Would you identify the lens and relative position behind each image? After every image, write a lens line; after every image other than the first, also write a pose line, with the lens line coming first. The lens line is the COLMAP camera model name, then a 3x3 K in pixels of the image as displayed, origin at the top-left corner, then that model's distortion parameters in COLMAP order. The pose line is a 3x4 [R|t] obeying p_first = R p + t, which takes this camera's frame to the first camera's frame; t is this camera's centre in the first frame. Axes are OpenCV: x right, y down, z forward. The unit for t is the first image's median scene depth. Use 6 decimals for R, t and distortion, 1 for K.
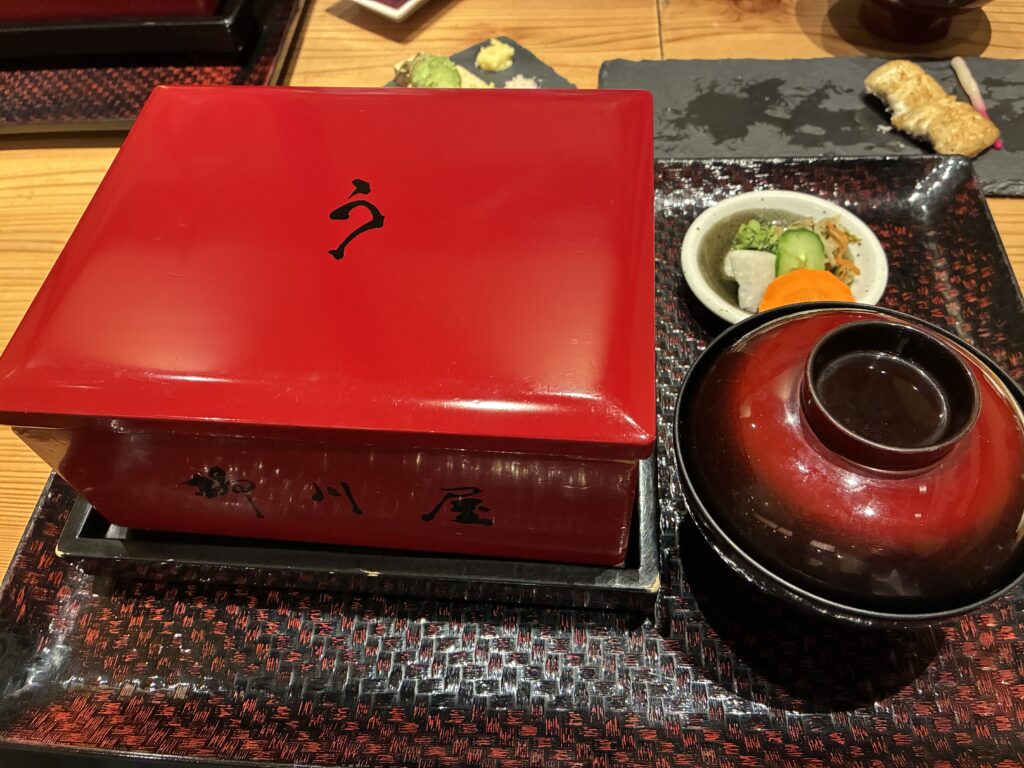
lens RADIAL K [[802.0, 0, 510.5], [0, 802.0, 381.8], [0, 0, 1]] dist [0.010295, -0.030952]
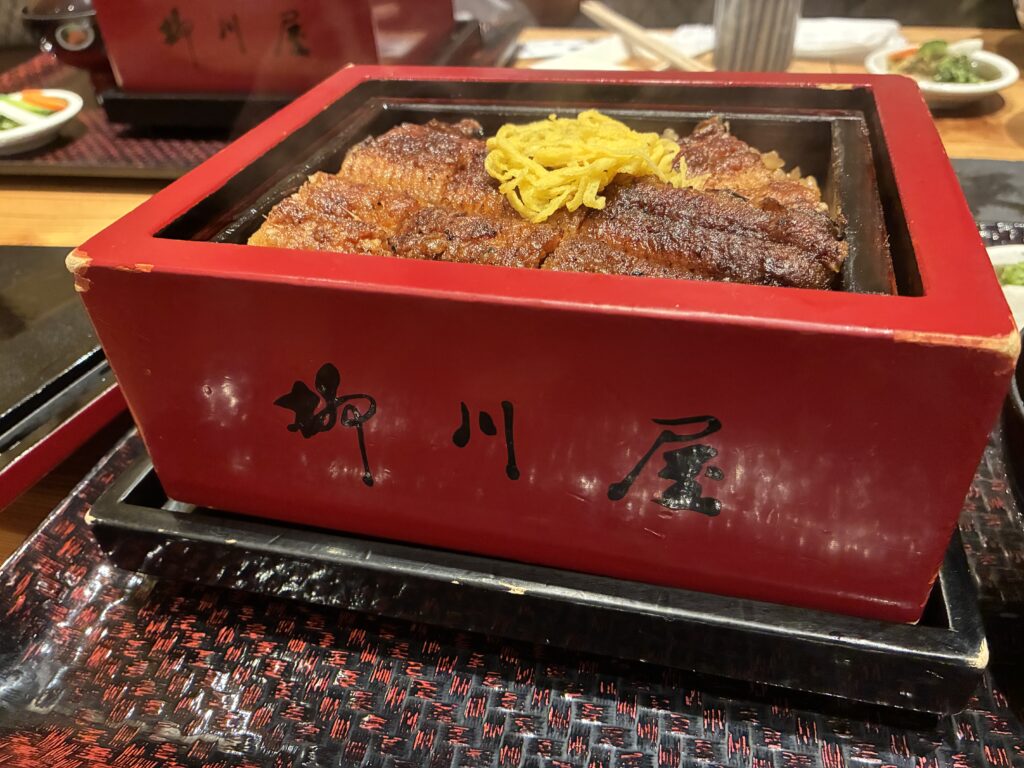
lens RADIAL K [[802.0, 0, 494.4], [0, 802.0, 392.5], [0, 0, 1]] dist [0.010295, -0.030952]
pose [[0.986266, 0.089854, -0.138583, -0.105517], [-0.128510, 0.944561, -0.302143, 0.269953], [0.103751, 0.315802, 0.943136, 0.304029]]
